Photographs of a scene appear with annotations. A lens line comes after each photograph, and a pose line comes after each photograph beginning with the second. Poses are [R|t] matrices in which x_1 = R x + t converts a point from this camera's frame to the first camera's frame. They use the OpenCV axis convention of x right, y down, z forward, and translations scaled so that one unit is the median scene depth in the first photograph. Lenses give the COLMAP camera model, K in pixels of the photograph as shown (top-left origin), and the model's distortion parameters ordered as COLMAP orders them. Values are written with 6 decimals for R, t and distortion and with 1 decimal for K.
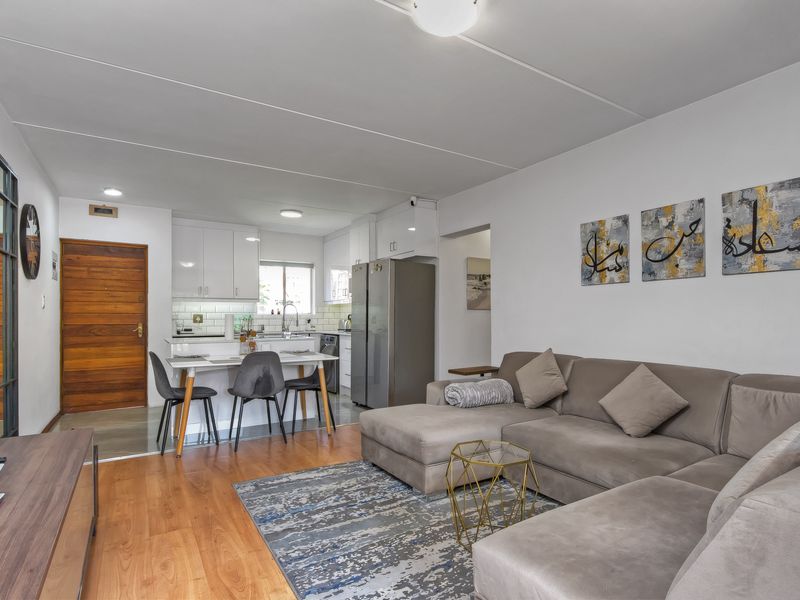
lens RADIAL K [[435.9, 0, 406.0], [0, 435.9, 314.8], [0, 0, 1]] dist [0.008416, 0.003869]
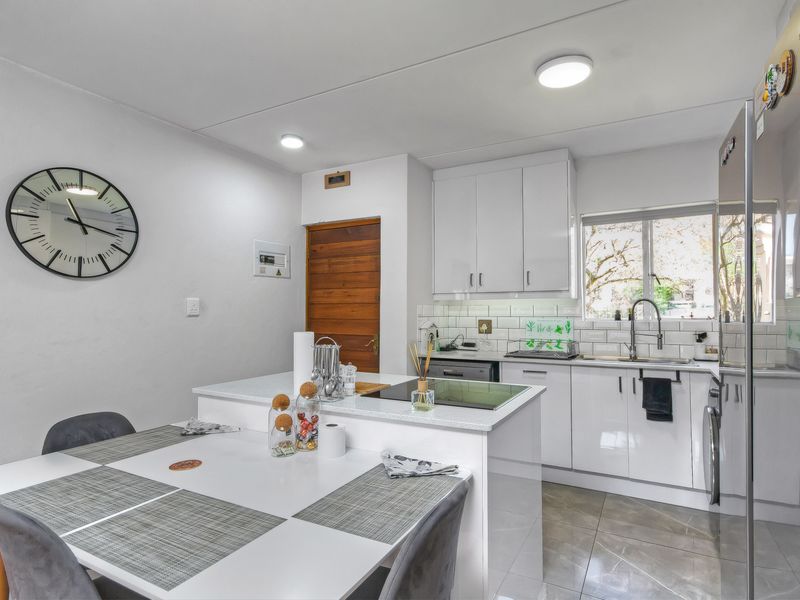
lens RADIAL K [[476.8, 0, 402.6], [0, 476.8, 302.8], [0, 0, 1]] dist [-0.009849, -0.000926]
pose [[0.514615, -0.008138, -0.857382, 0.064818], [0.006417, 0.999964, -0.005640, -0.037176], [0.857397, -0.002600, 0.514649, 0.960891]]
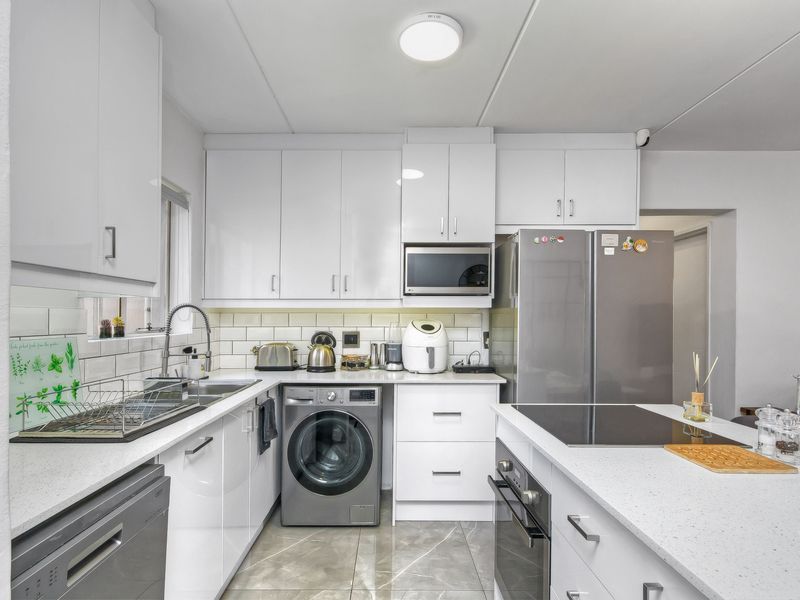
lens RADIAL K [[435.9, 0, 394.5], [0, 435.9, 320.9], [0, 0, 1]] dist [0.008416, 0.003869]
pose [[0.525284, -0.000938, 0.850926, -0.857187], [-0.007234, 0.999958, 0.005567, -0.028317], [-0.850896, -0.009080, 0.525256, 1.292871]]
